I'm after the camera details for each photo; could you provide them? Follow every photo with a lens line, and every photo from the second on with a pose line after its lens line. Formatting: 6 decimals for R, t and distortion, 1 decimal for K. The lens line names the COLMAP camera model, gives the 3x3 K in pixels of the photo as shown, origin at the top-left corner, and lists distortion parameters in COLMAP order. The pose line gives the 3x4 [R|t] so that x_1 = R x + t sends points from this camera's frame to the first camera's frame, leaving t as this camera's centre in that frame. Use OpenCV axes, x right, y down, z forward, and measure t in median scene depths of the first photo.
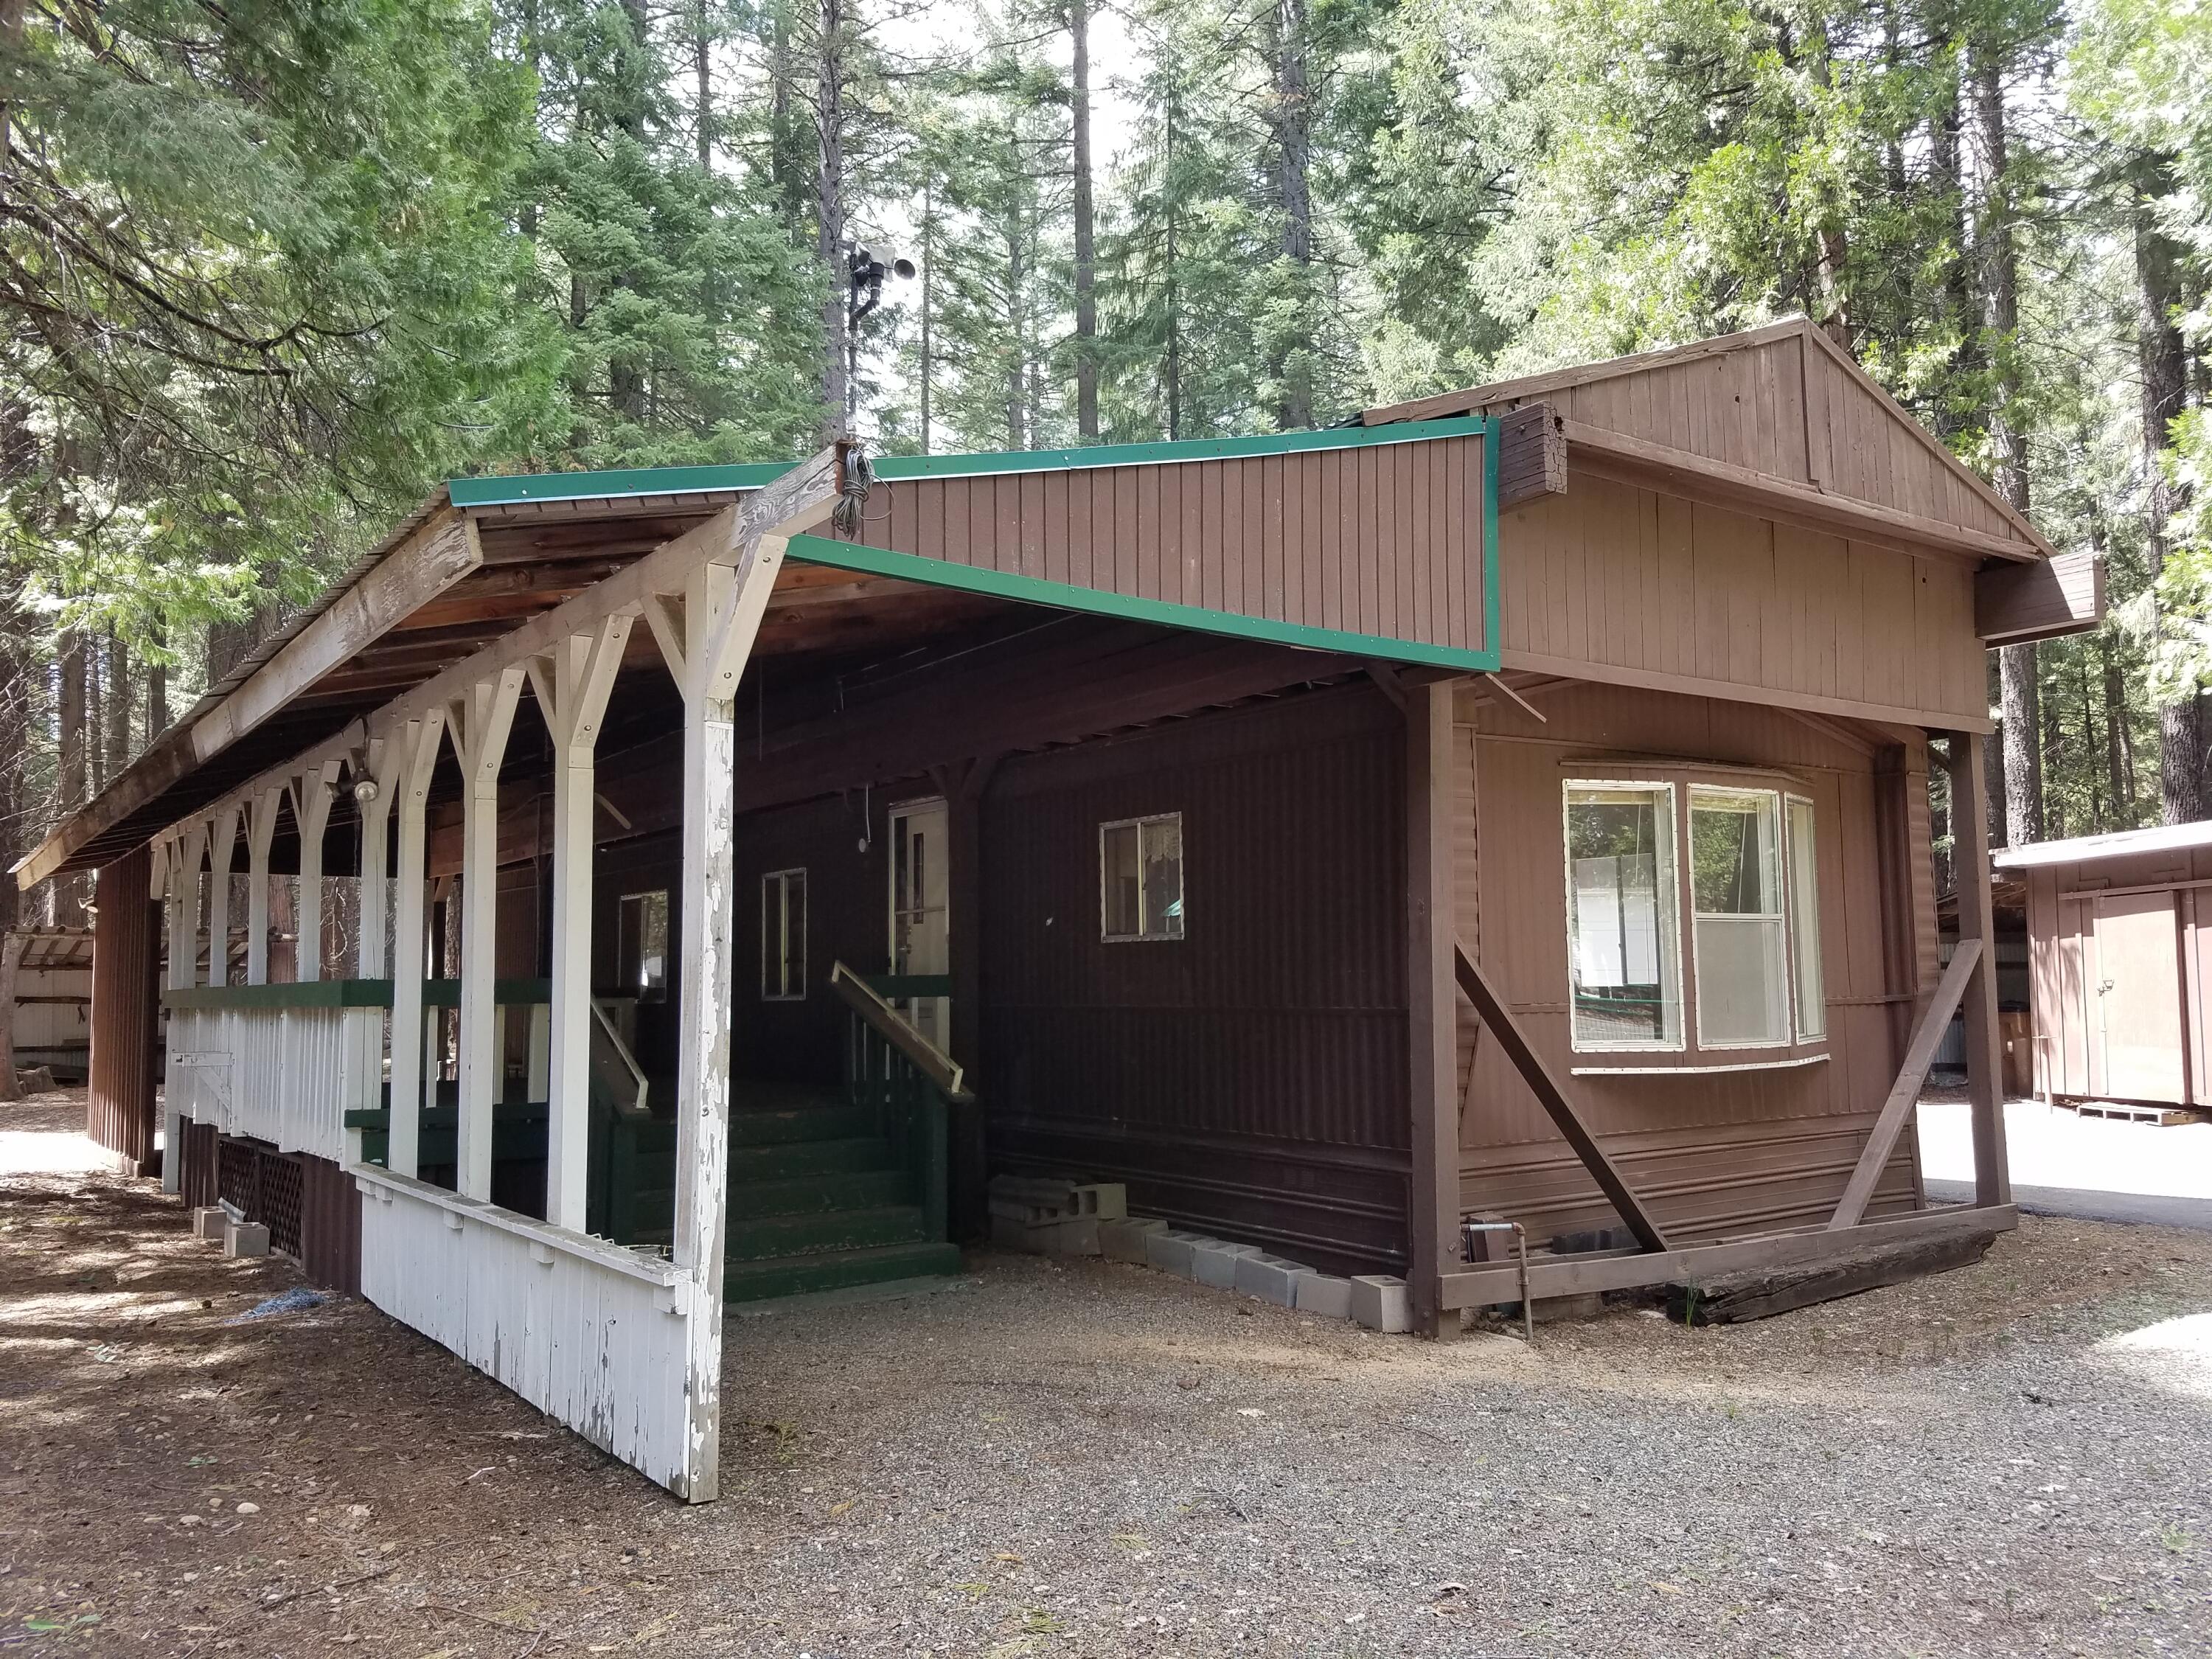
lens RADIAL K [[1667.0, 0, 1106.0], [0, 1667.0, 829.5], [0, 0, 1]] dist [0.020765, -0.000590]
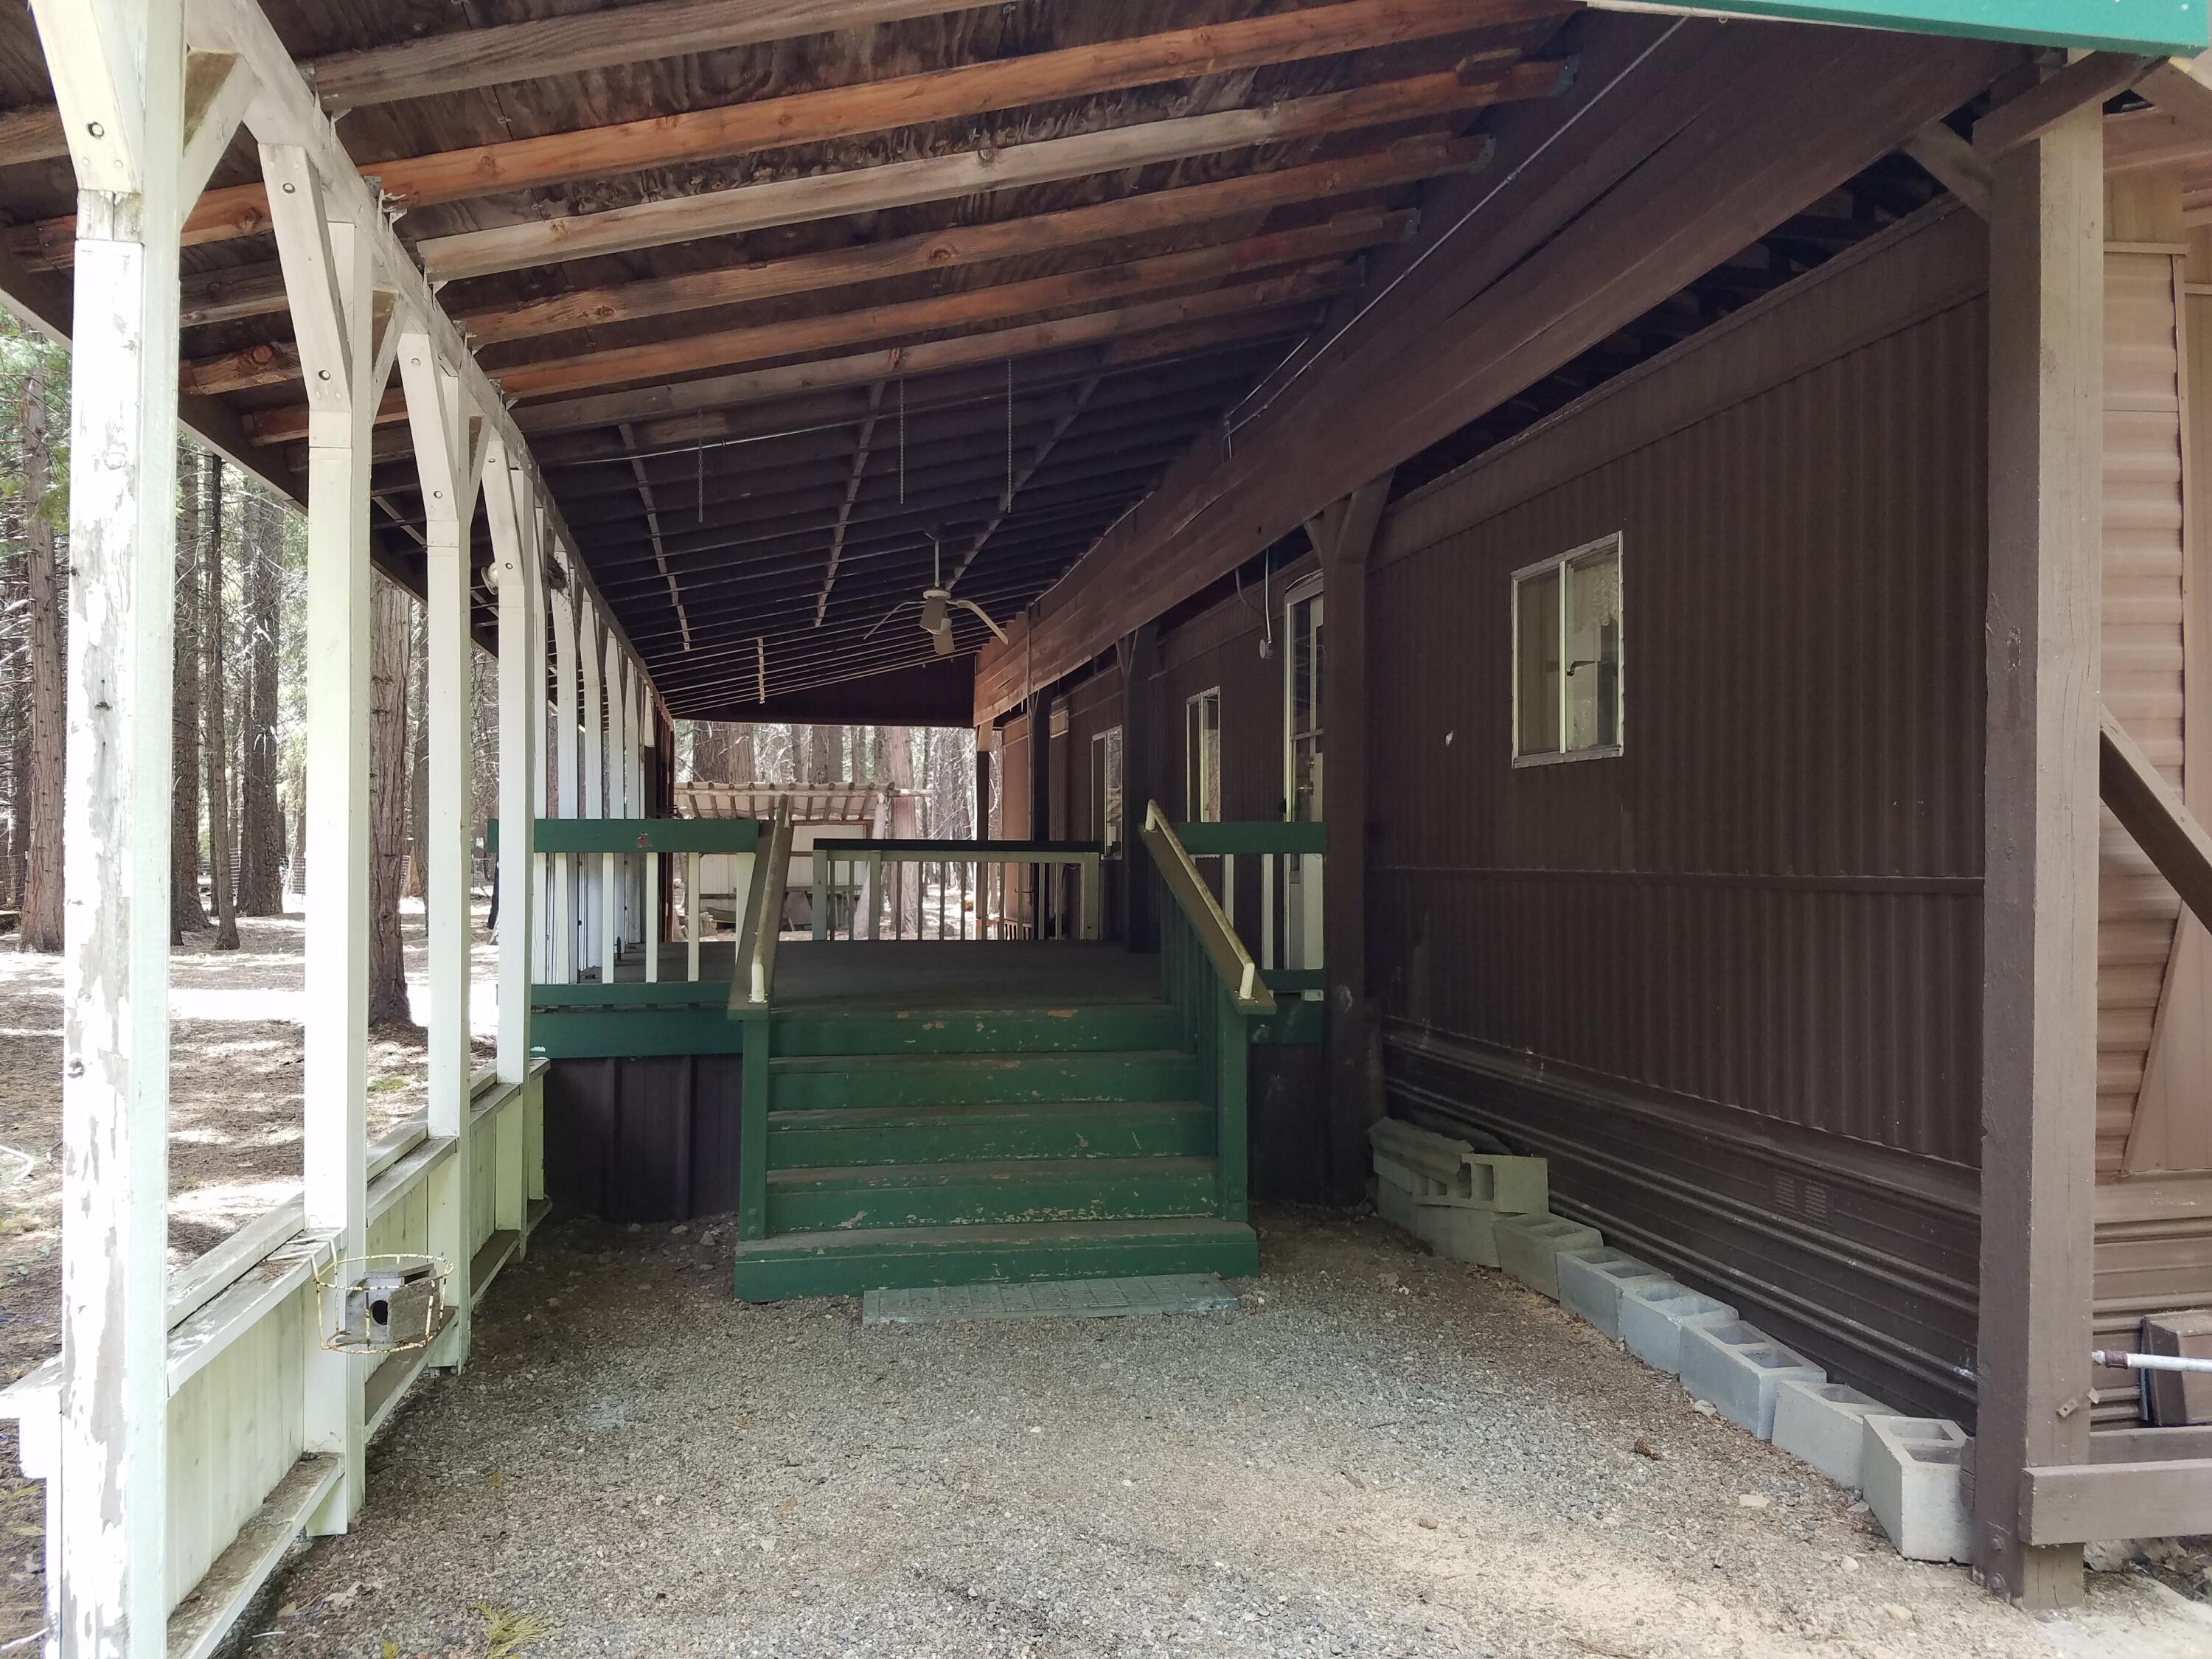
lens RADIAL K [[1577.6, 0, 1106.0], [0, 1577.6, 829.5], [0, 0, 1]] dist [0.056698, -0.097075]
pose [[0.866435, 0.002226, -0.499284, 0.166570], [0.037164, 0.996929, 0.068937, 0.047517], [0.497904, -0.078285, 0.863692, 0.440214]]
